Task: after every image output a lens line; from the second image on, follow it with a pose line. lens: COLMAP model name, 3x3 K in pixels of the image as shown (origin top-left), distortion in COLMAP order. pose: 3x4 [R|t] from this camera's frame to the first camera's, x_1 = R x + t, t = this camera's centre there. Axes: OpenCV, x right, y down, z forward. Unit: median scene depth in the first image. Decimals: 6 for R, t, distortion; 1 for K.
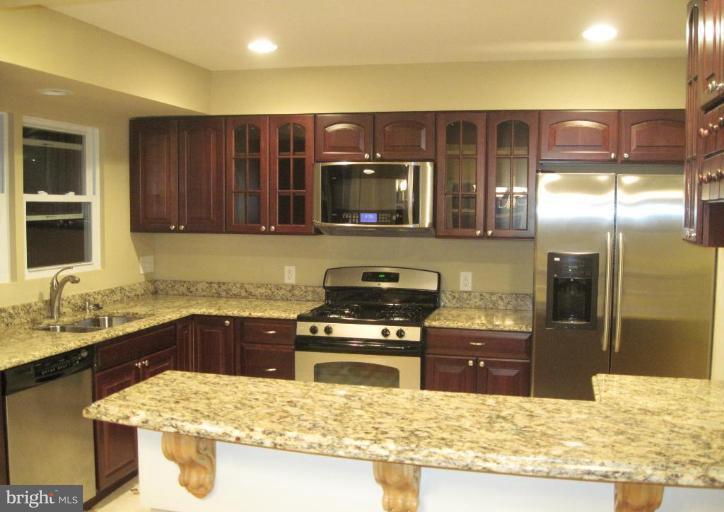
lens RADIAL K [[762.3, 0, 362.5], [0, 762.3, 259.3], [0, 0, 1]] dist [-0.064075, 0.000000]
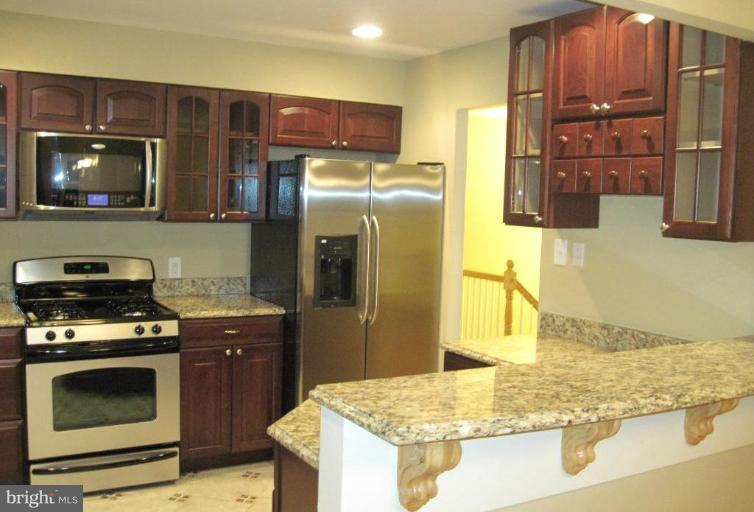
lens RADIAL K [[806.9, 0, 377.5], [0, 806.9, 250.3], [0, 0, 1]] dist [-0.099119, 0.000000]
pose [[0.712792, -0.039695, 0.700251, -0.408952], [0.025518, 0.999204, 0.030667, -0.017698], [-0.700911, -0.003990, 0.713238, 0.139123]]
